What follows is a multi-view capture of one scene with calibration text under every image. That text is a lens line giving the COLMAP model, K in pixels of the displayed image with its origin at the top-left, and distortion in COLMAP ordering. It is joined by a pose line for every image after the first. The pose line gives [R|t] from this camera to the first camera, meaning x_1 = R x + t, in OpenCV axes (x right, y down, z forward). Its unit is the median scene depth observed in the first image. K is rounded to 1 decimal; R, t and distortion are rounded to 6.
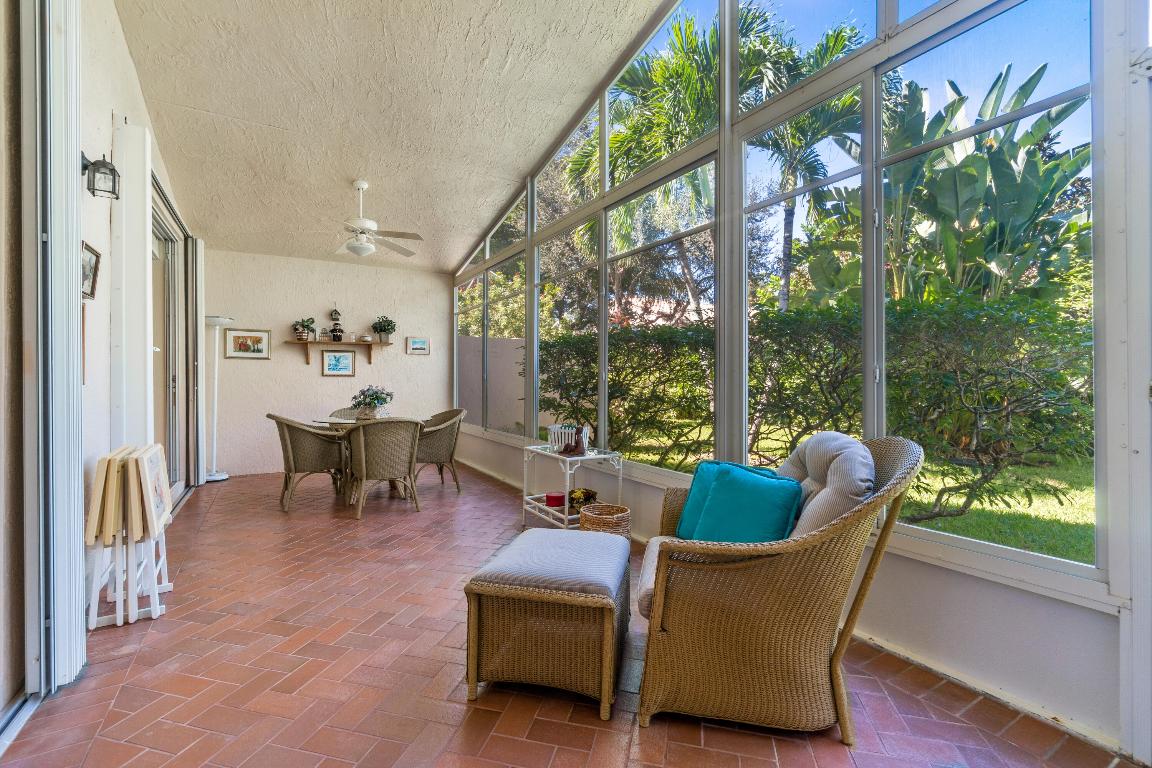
lens RADIAL K [[504.3, 0, 572.8], [0, 504.3, 380.9], [0, 0, 1]] dist [0.009187, 0.000733]
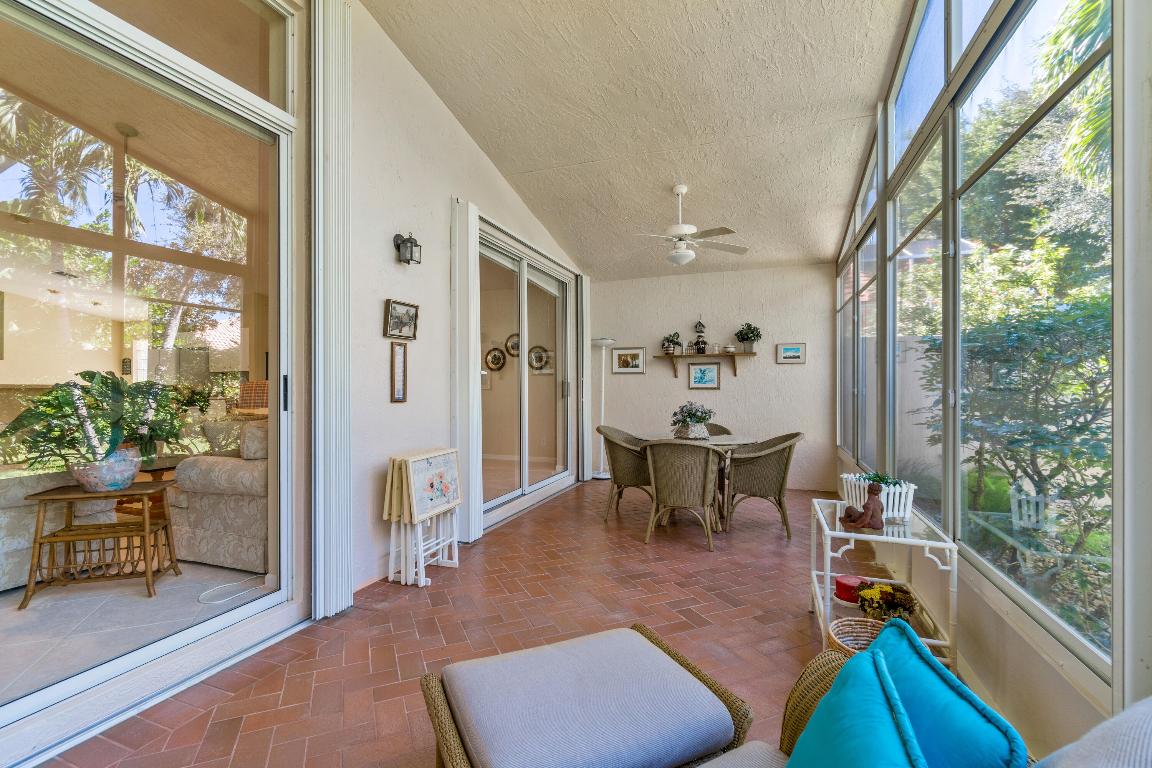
lens RADIAL K [[504.3, 0, 572.3], [0, 504.3, 385.6], [0, 0, 1]] dist [0.009187, 0.000733]
pose [[0.610960, 0.000756, -0.791661, 0.171086], [-0.003064, 0.999994, -0.001410, -0.015394], [0.791656, 0.003287, 0.610958, 0.216194]]
